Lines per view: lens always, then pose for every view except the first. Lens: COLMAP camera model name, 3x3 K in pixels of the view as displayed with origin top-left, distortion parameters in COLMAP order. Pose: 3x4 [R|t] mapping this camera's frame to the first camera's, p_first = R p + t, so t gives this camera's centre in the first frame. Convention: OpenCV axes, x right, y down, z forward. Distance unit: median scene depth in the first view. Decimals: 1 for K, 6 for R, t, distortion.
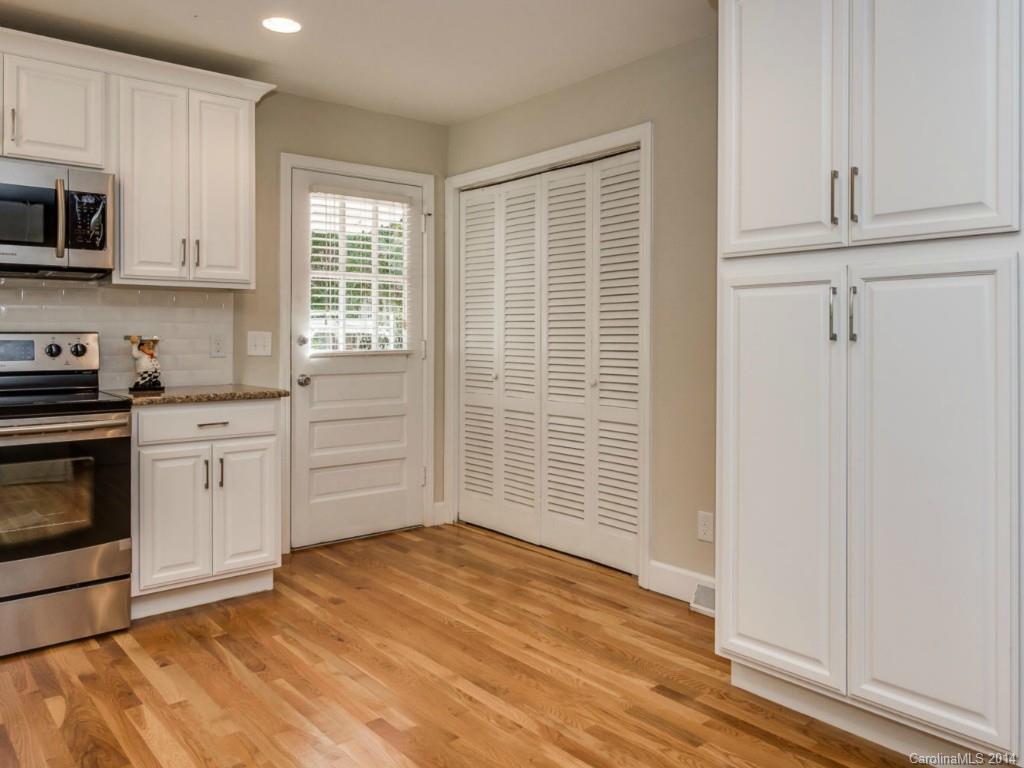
lens RADIAL K [[772.1, 0, 522.8], [0, 772.1, 347.7], [0, 0, 1]] dist [-0.004162, 0.001391]
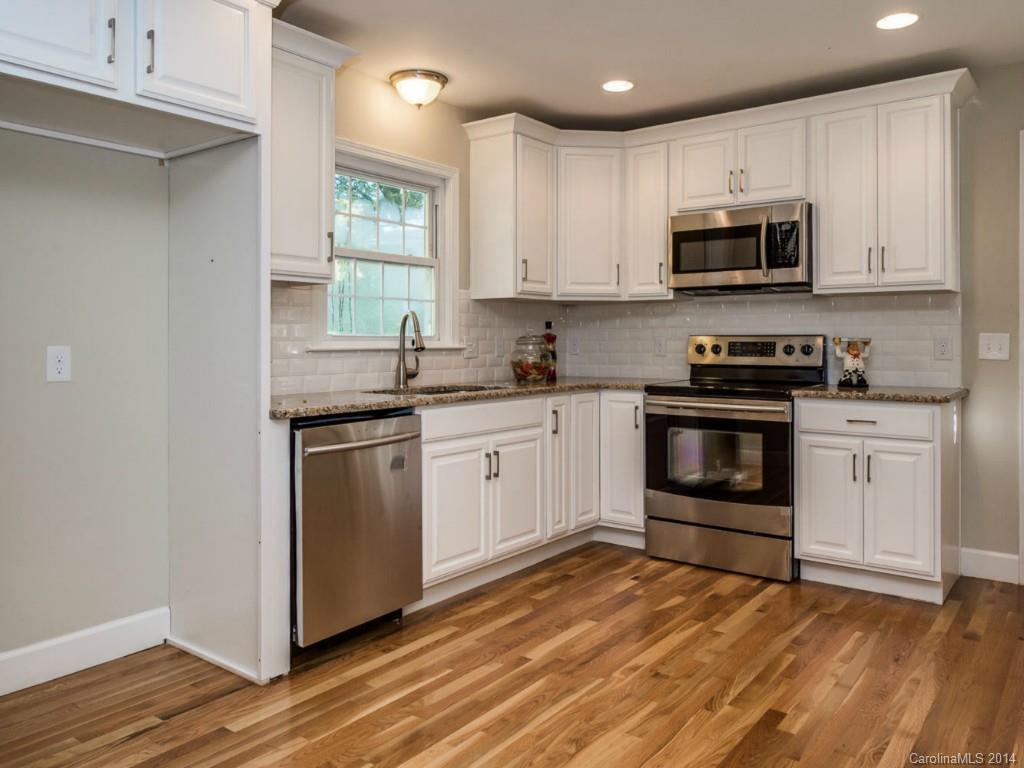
lens RADIAL K [[772.1, 0, 522.8], [0, 772.1, 347.7], [0, 0, 1]] dist [-0.004162, 0.001391]
pose [[0.218315, 0.016062, -0.975746, 0.544810], [-0.010740, 0.999844, 0.014055, -0.012761], [0.975819, 0.007411, 0.218453, 0.319706]]
